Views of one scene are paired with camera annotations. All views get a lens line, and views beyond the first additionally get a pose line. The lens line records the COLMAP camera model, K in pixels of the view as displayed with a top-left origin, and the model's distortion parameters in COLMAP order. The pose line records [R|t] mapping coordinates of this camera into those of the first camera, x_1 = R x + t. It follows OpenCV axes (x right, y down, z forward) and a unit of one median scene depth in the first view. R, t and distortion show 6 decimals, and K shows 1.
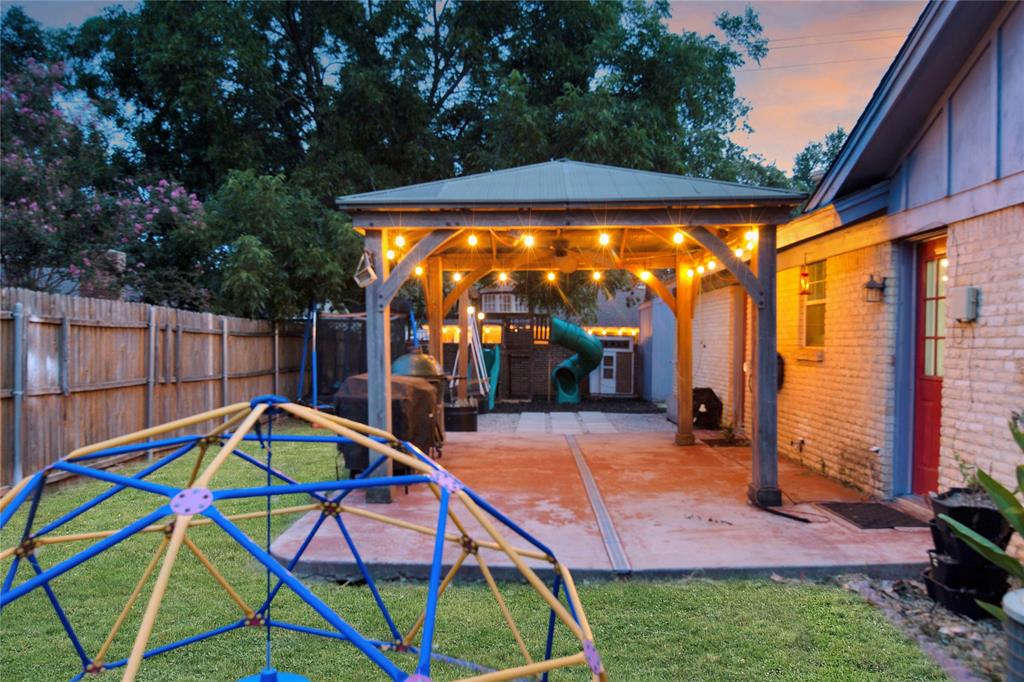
lens RADIAL K [[809.7, 0, 512.1], [0, 809.7, 344.5], [0, 0, 1]] dist [0.003715, 0.000614]
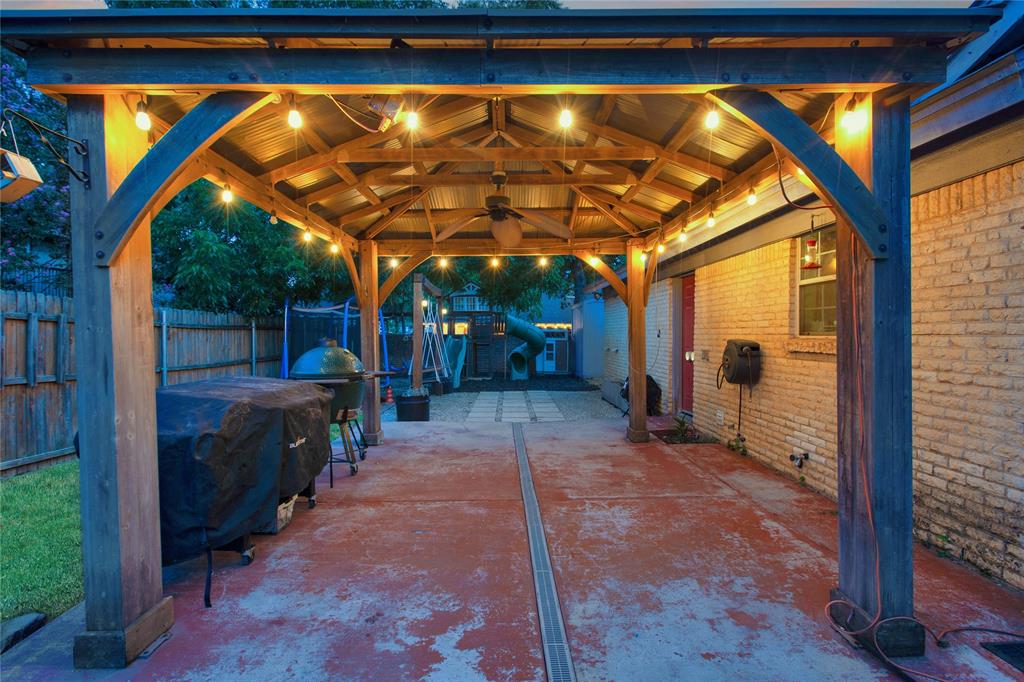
lens RADIAL K [[461.1, 0, 508.3], [0, 461.1, 325.0], [0, 0, 1]] dist [0.000931, -0.000801]
pose [[0.999316, -0.004582, 0.036684, 0.033613], [0.005415, 0.999729, -0.022623, 0.000475], [-0.036570, 0.022806, 0.999071, 0.356804]]
